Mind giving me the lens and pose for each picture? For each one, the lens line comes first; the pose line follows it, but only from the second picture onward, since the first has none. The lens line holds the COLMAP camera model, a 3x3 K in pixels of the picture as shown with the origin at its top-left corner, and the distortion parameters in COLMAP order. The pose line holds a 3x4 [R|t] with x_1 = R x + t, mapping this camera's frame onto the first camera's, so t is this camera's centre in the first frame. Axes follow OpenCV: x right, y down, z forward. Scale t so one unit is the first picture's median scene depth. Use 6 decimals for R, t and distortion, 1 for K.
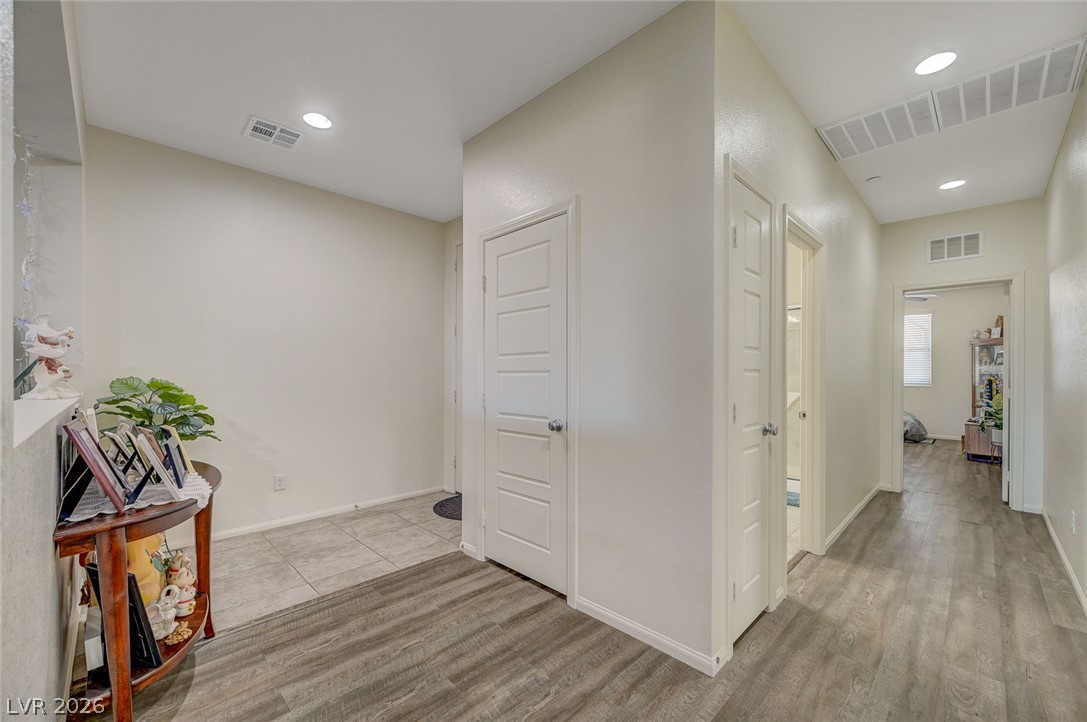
lens RADIAL K [[433.6, 0, 544.0], [0, 433.6, 365.3], [0, 0, 1]] dist [0.001289, -0.000822]
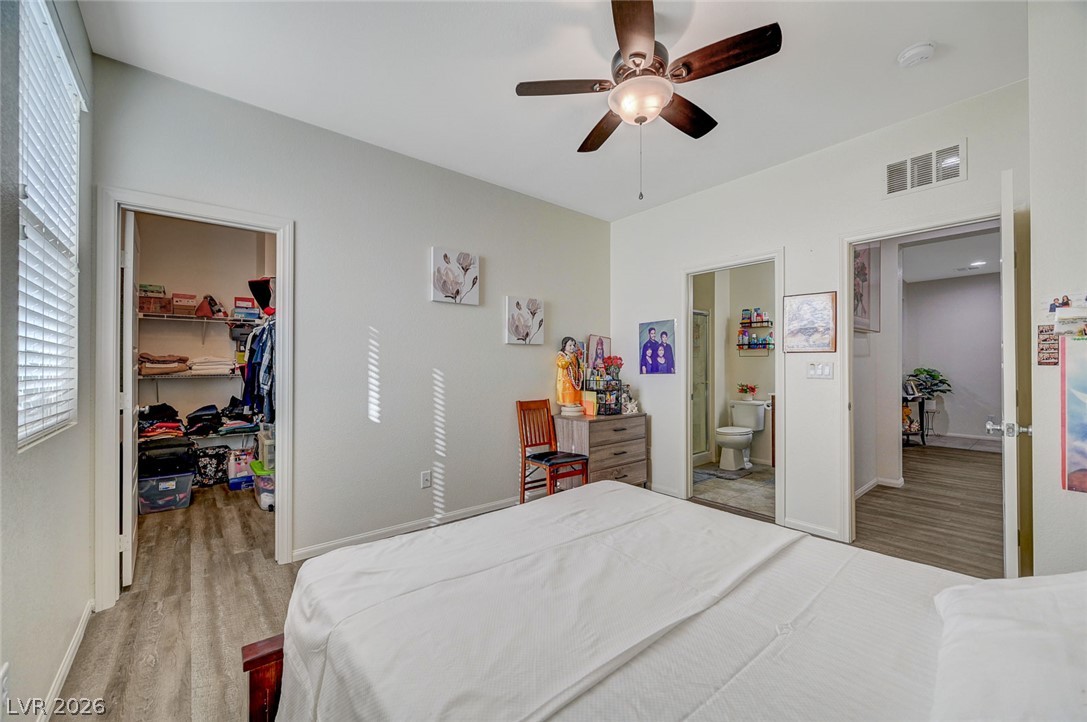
lens RADIAL K [[433.6, 0, 544.2], [0, 433.6, 364.0], [0, 0, 1]] dist [0.001289, -0.000822]
pose [[-0.091541, -0.007199, -0.995775, 2.154988], [0.002714, 0.999968, -0.007479, 0.013850], [0.995798, -0.003387, -0.091518, -1.239334]]
